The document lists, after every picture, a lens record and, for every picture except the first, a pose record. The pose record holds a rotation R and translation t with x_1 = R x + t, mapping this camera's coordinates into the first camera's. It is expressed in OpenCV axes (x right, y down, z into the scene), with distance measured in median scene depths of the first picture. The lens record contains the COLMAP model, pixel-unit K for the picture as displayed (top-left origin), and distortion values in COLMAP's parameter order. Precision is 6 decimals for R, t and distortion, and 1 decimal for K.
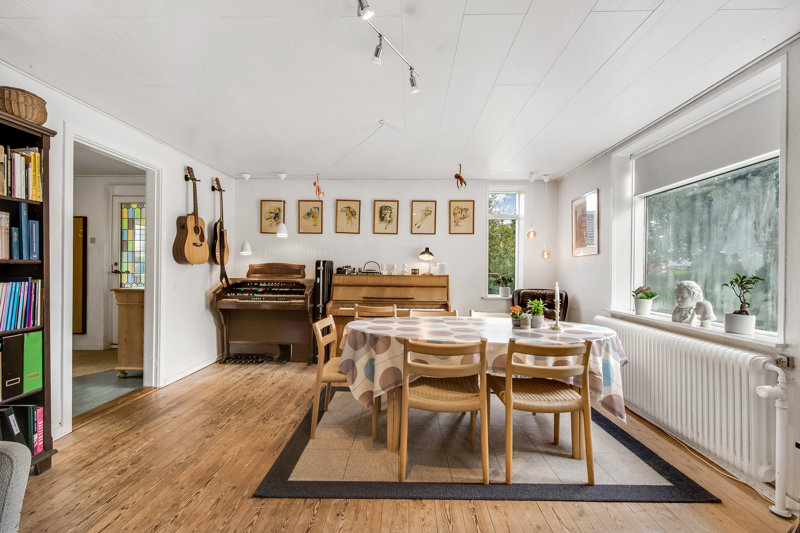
lens RADIAL K [[346.2, 0, 402.4], [0, 346.2, 275.5], [0, 0, 1]] dist [-0.000842, 0.000319]
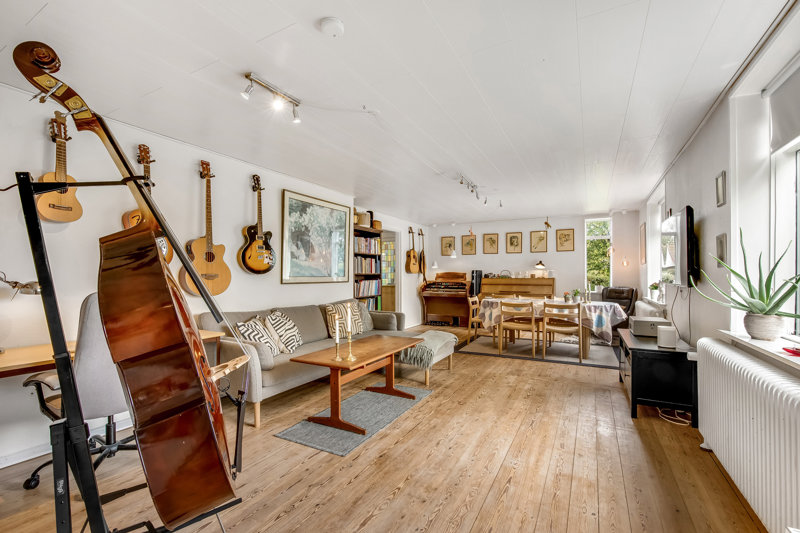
lens RADIAL K [[367.6, 0, 400.0], [0, 367.6, 266.5], [0, 0, 1]] dist [0.001937, -0.000276]
pose [[0.891810, -0.023820, -0.451782, 0.274750], [0.003860, 0.998977, -0.045052, 0.020314], [0.452393, 0.038434, 0.890990, -0.850712]]
